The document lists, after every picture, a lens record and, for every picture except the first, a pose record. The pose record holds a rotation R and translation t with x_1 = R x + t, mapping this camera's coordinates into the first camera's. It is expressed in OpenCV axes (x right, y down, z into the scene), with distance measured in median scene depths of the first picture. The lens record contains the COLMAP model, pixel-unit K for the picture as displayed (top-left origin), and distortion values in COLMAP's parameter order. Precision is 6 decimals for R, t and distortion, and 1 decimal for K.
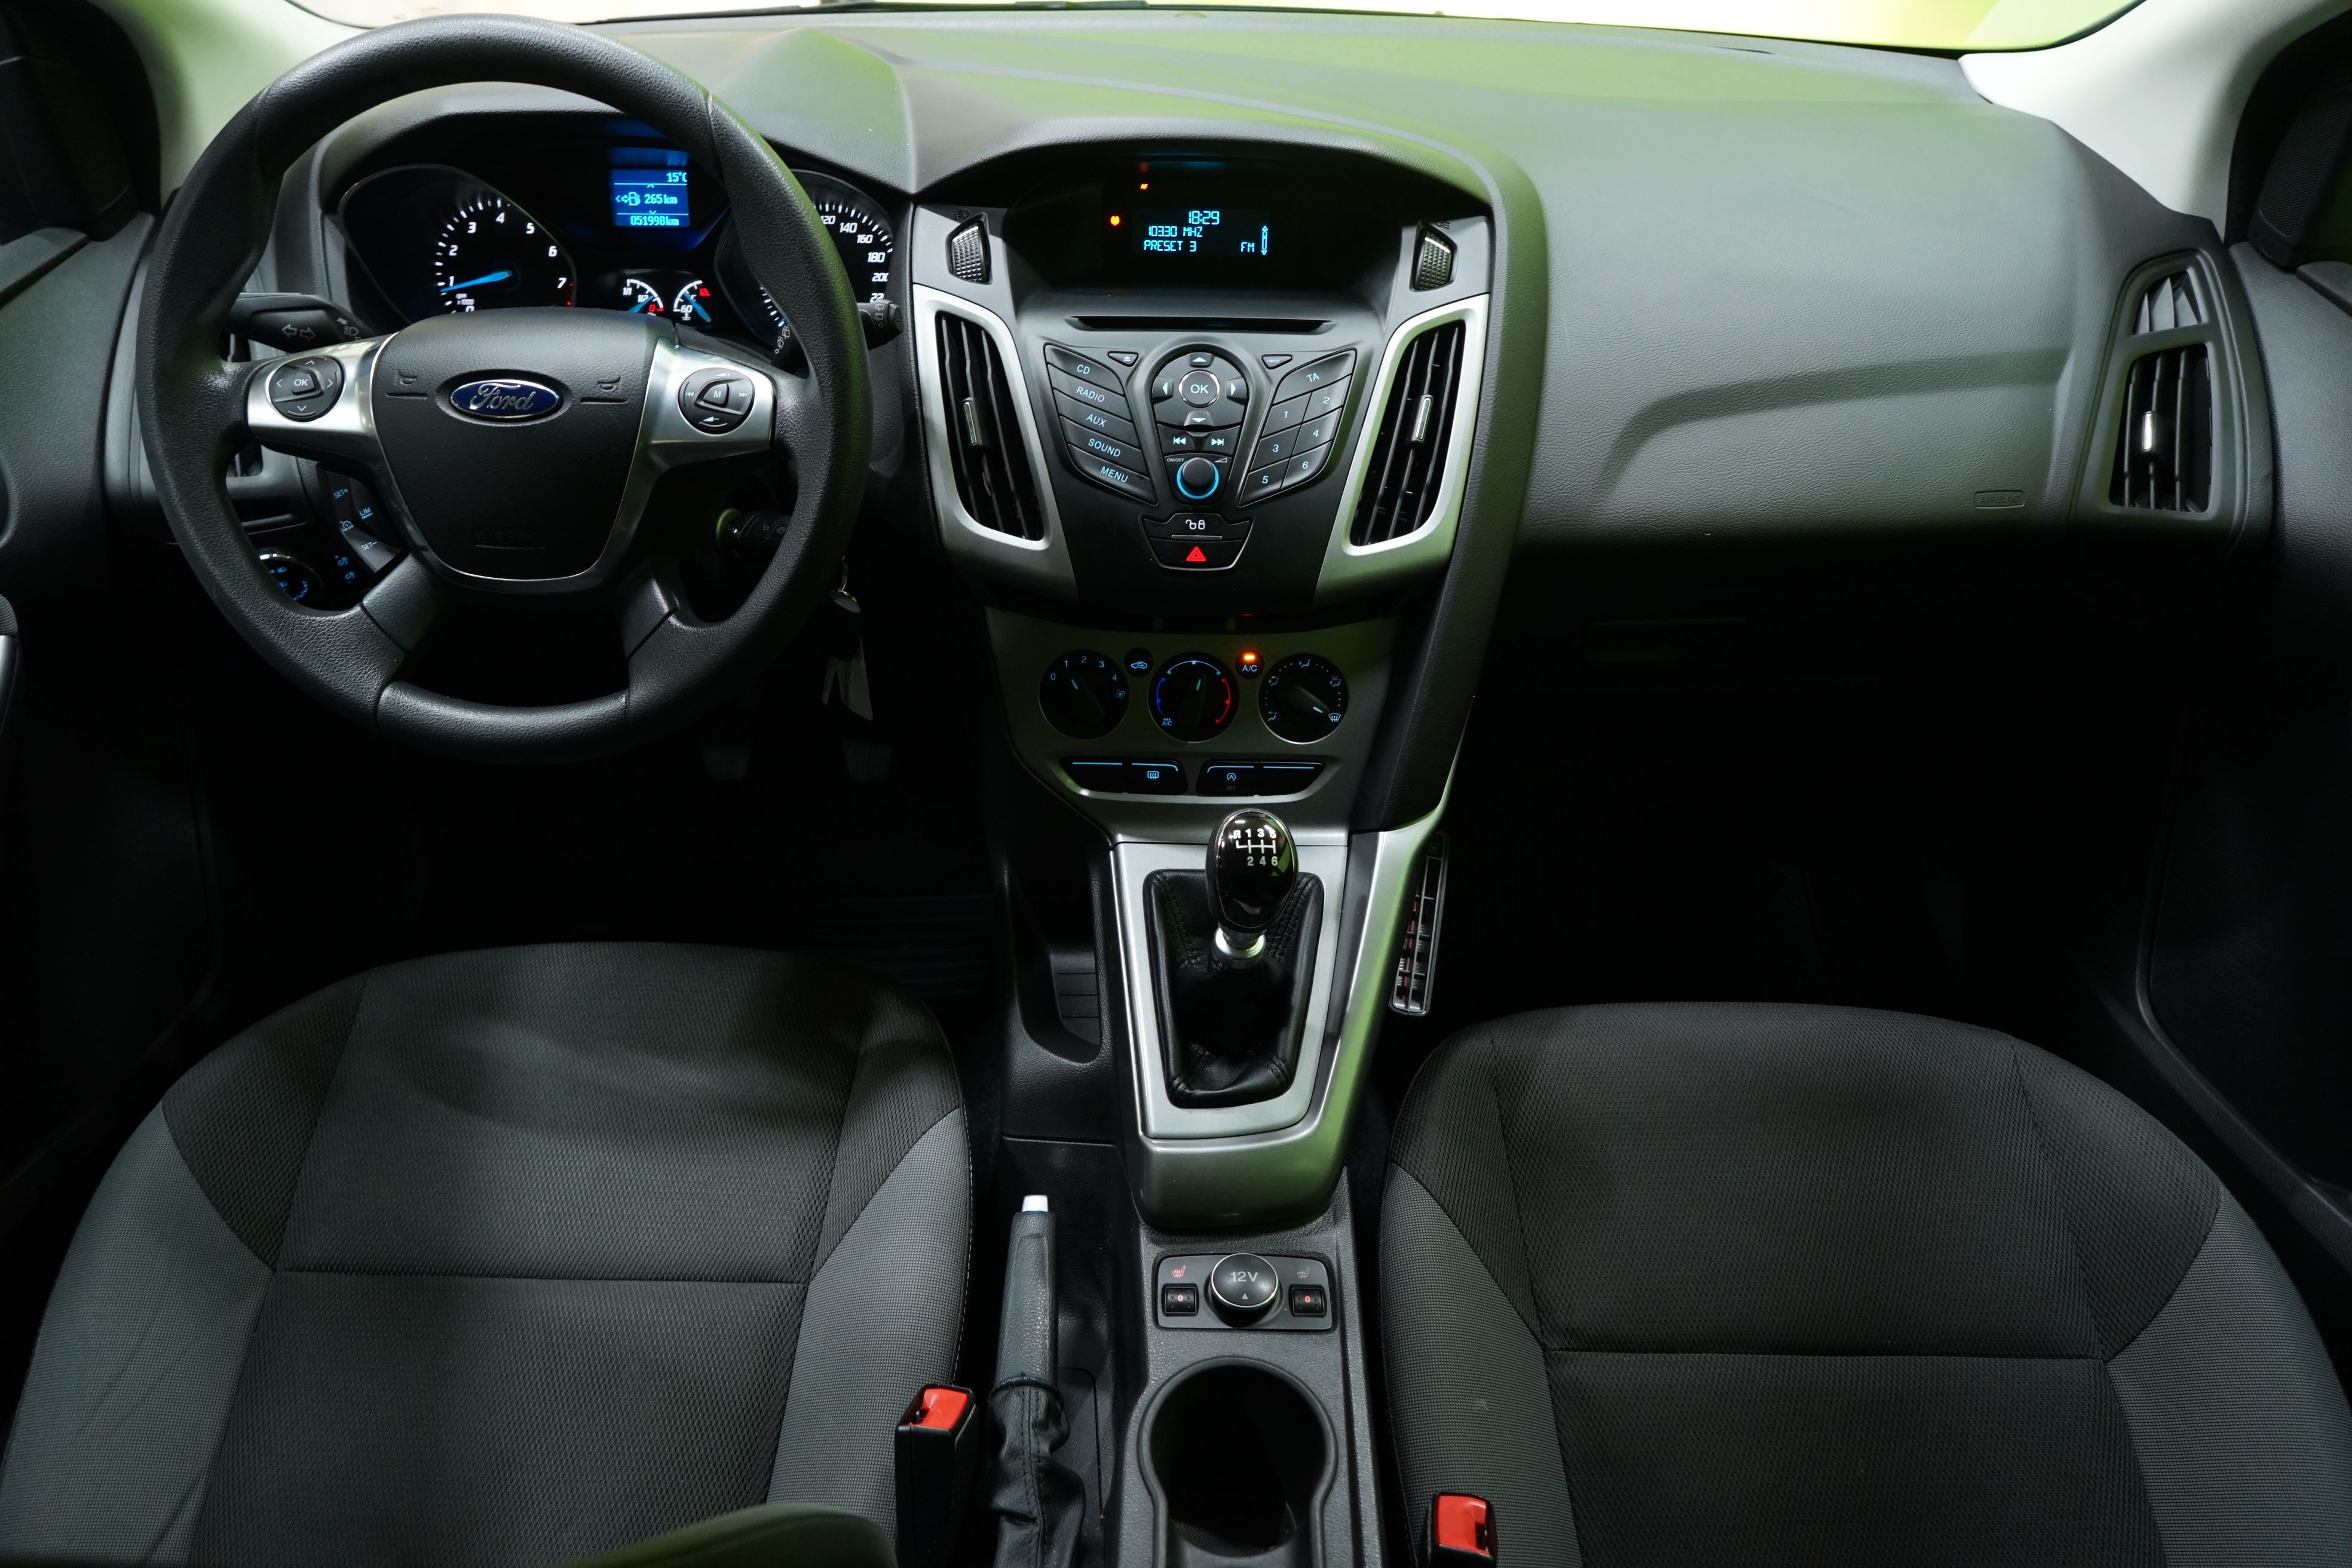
lens RADIAL K [[1590.0, 0, 1175.0], [0, 1590.0, 817.7], [0, 0, 1]] dist [-0.034172, 0.023763]
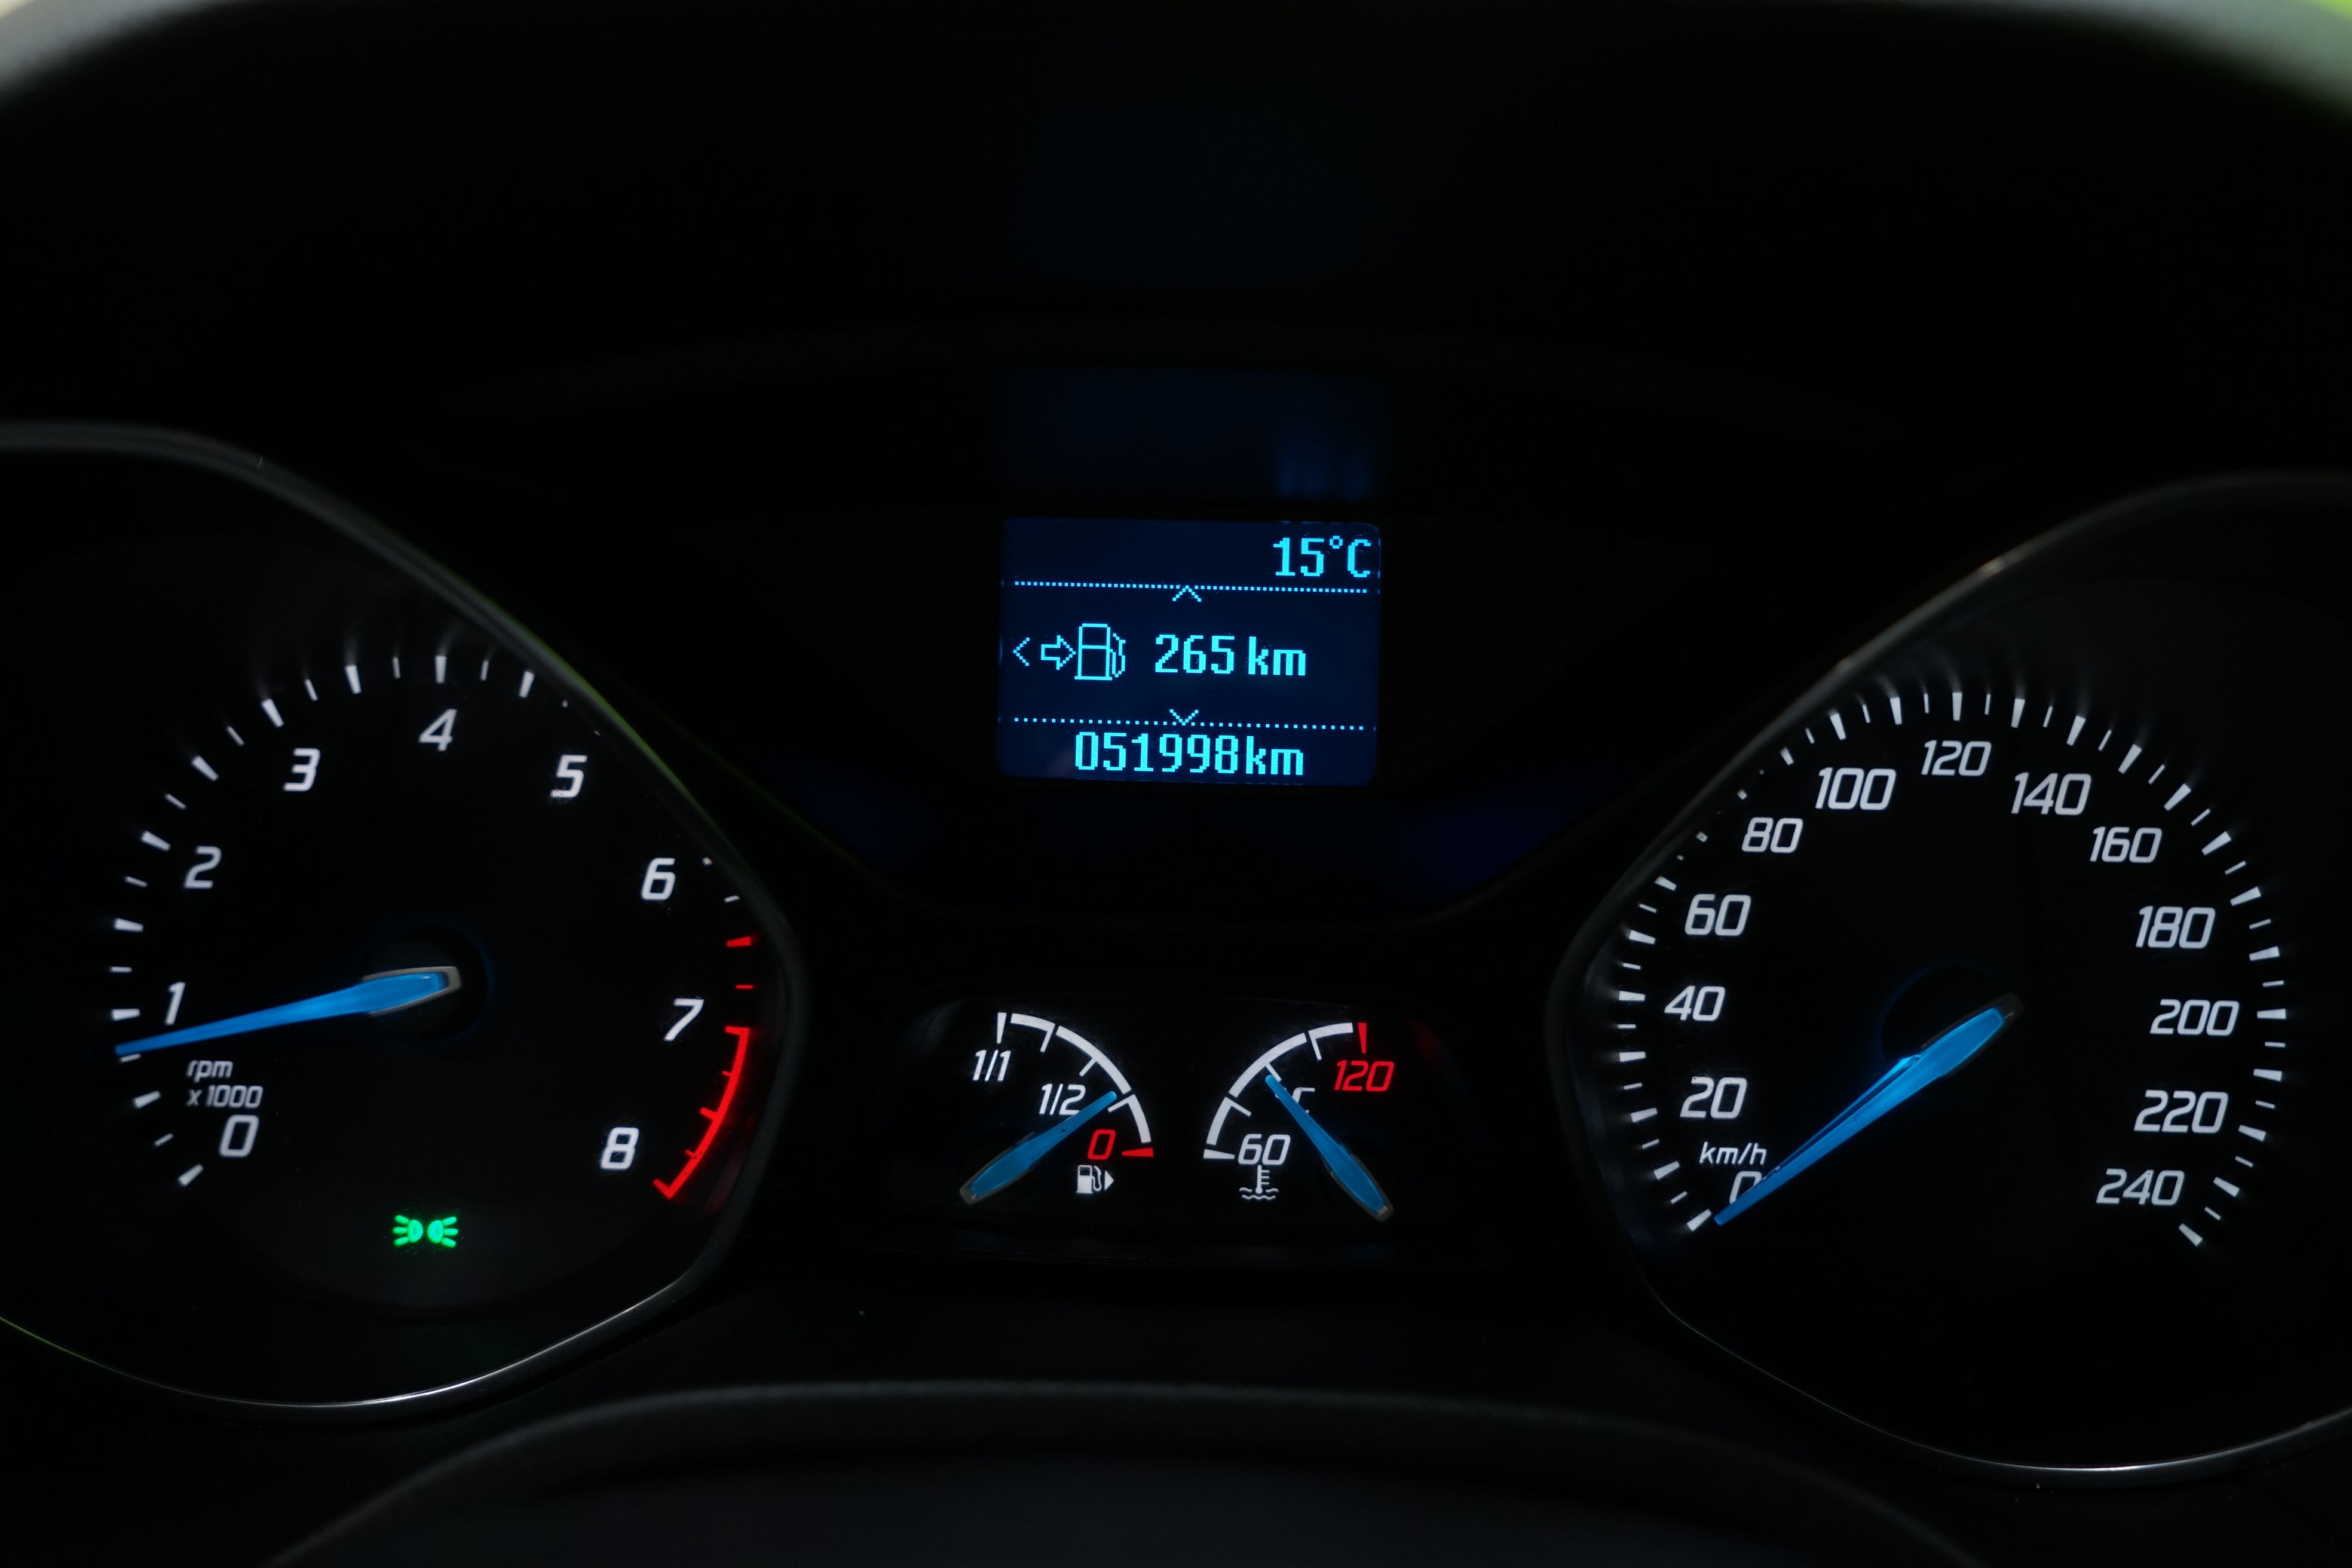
lens RADIAL K [[1512.6, 0, 1176.0], [0, 1512.6, 784.0], [0, 0, 1]] dist [0.005186, 0.000938]
pose [[0.999812, 0.008473, -0.017431, -0.342452], [-0.013433, 0.951255, -0.308111, -0.329774], [0.013971, 0.308288, 0.951191, 0.855068]]
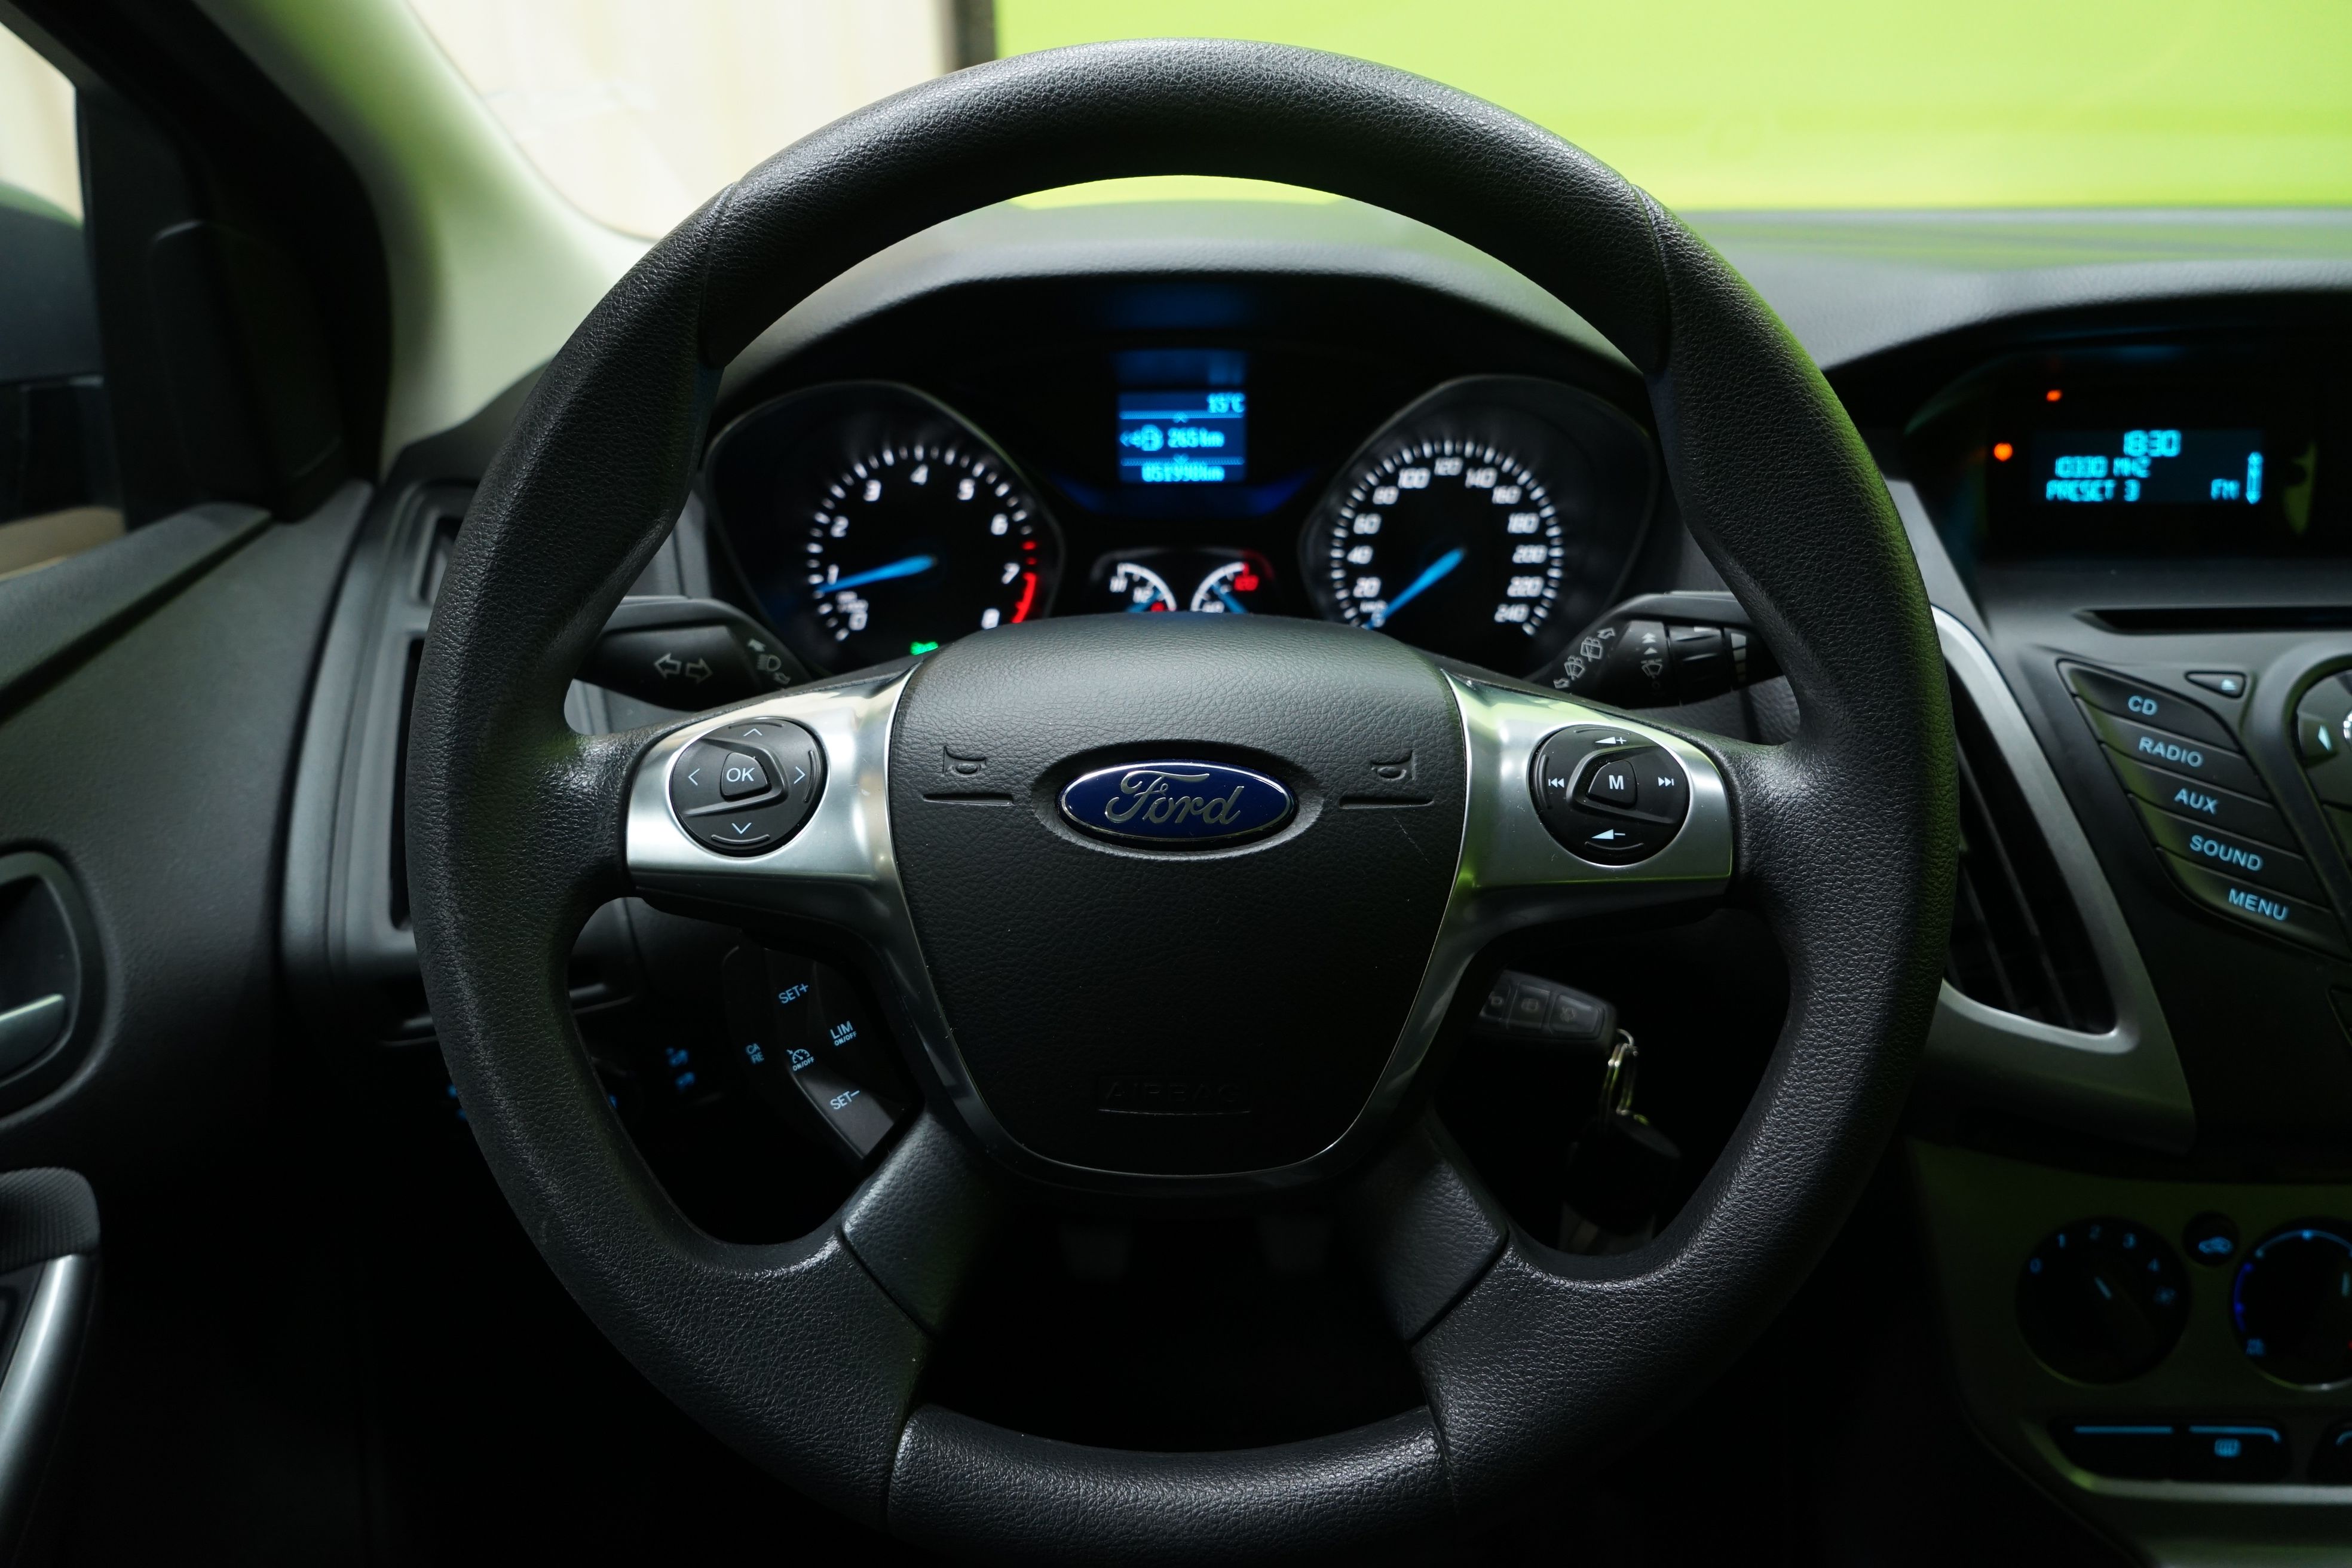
lens RADIAL K [[1590.0, 0, 1175.0], [0, 1590.0, 817.7], [0, 0, 1]] dist [-0.034172, 0.023763]
pose [[0.999587, -0.022610, -0.017727, -0.339147], [0.019189, 0.984596, -0.173789, -0.144917], [0.021383, 0.173377, 0.984623, 0.434198]]
